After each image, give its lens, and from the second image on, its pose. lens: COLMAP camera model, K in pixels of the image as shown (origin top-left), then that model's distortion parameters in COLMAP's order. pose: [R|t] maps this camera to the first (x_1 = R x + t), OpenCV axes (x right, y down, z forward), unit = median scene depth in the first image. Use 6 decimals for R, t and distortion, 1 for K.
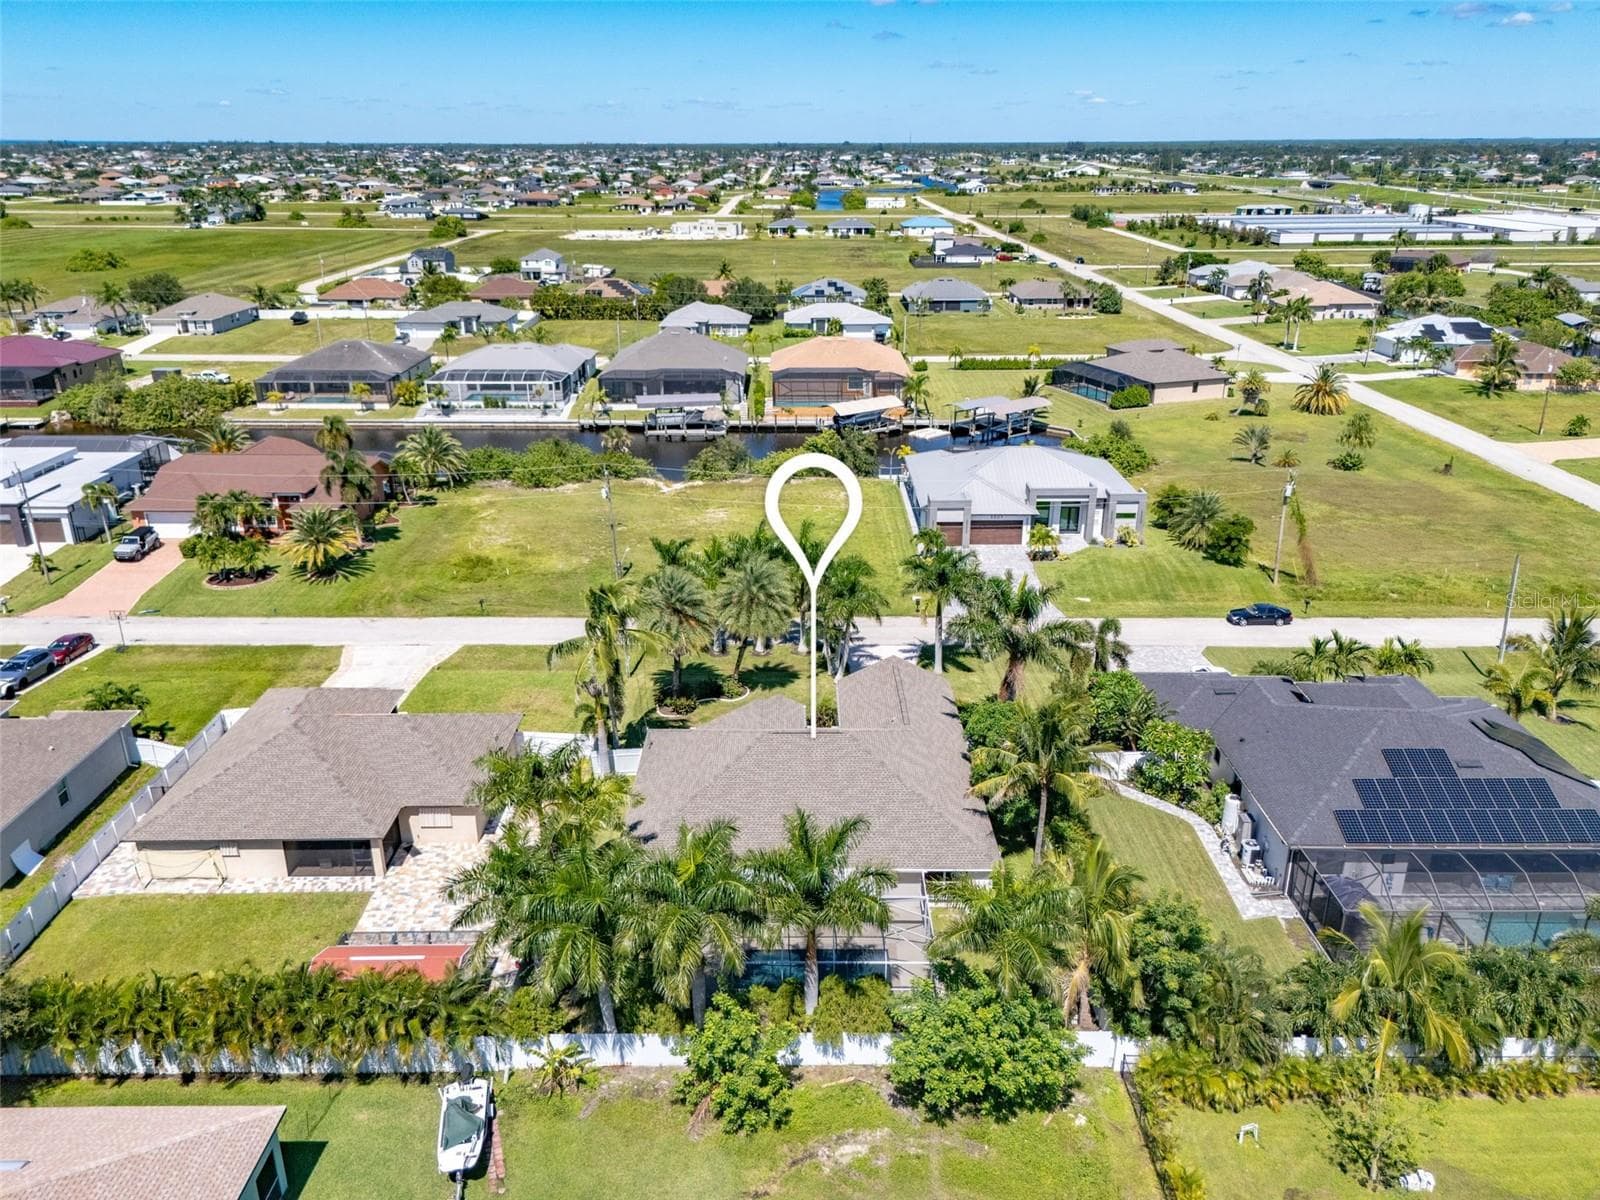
lens RADIAL K [[1187.7, 0, 803.0], [0, 1187.7, 628.3], [0, 0, 1]] dist [0.049025, -0.030514]
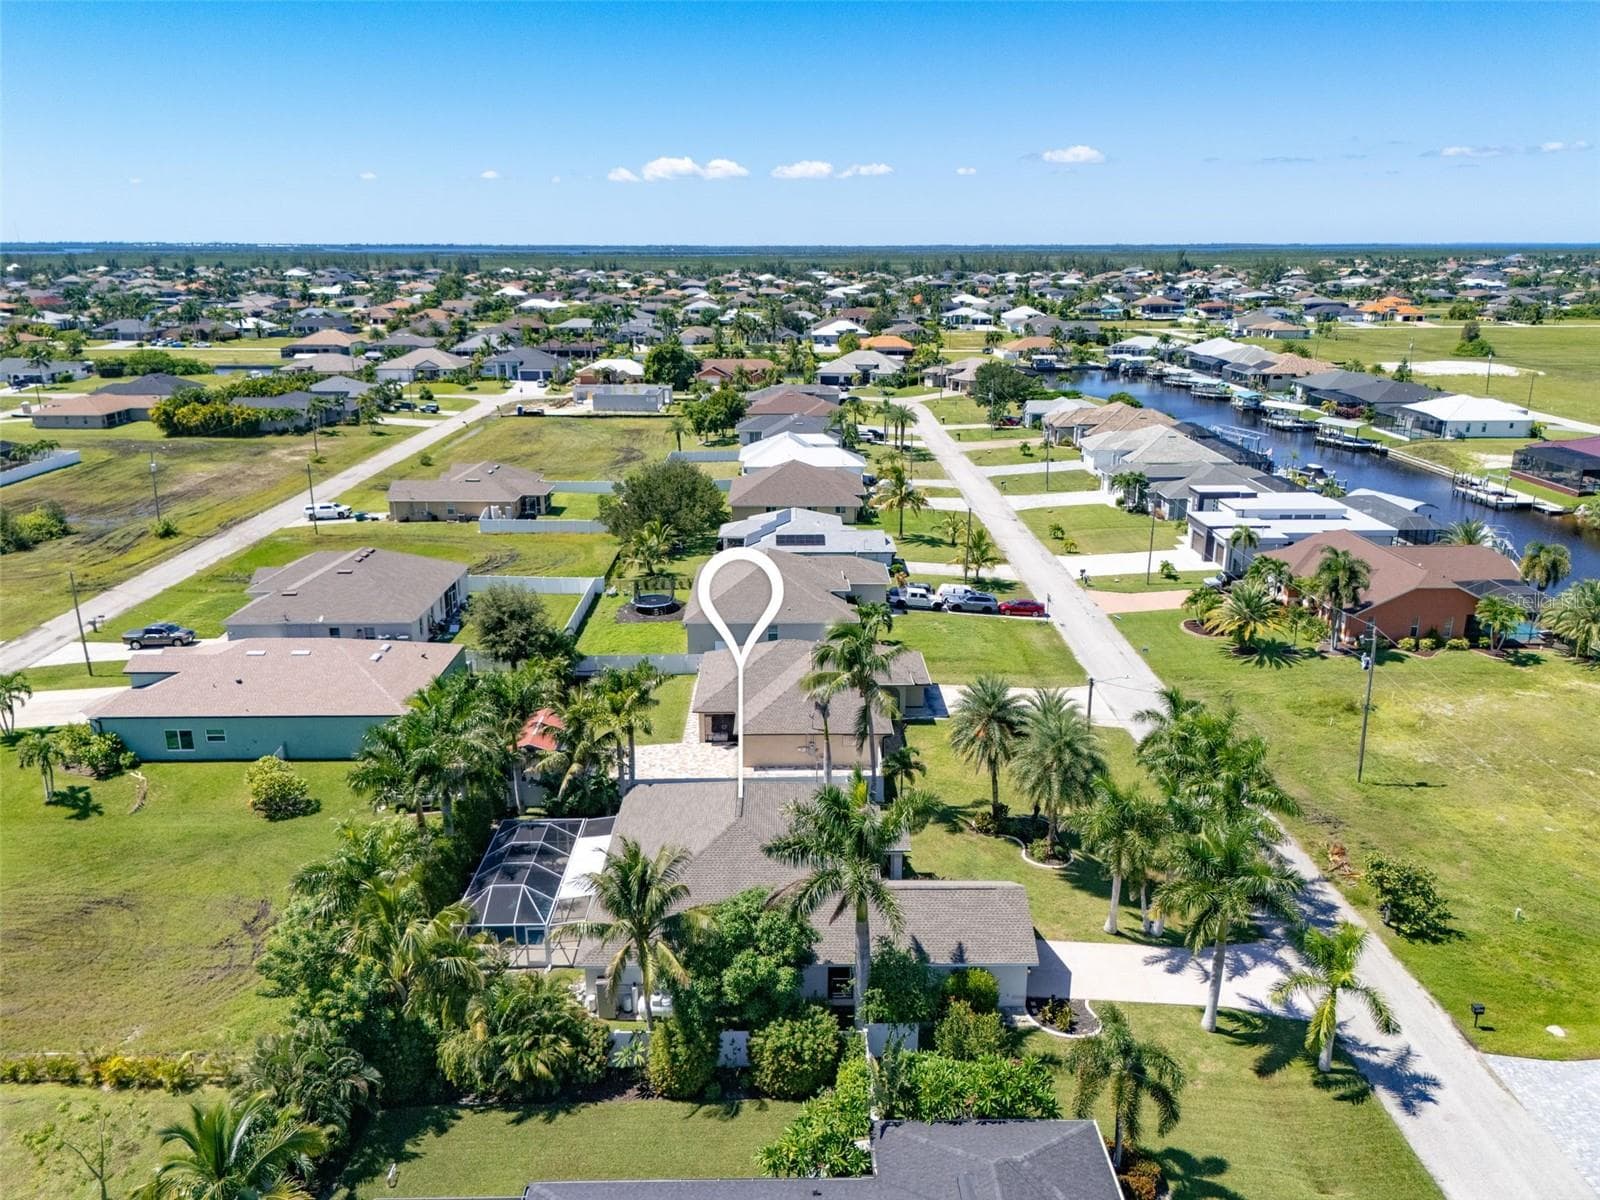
lens RADIAL K [[1187.7, 0, 803.0], [0, 1187.7, 628.3], [0, 0, 1]] dist [0.049025, -0.030514]
pose [[0.013814, 0.311472, -0.950155, 0.441378], [-0.382424, 0.879646, 0.282798, -0.166603], [0.923884, 0.359456, 0.131265, 0.421901]]
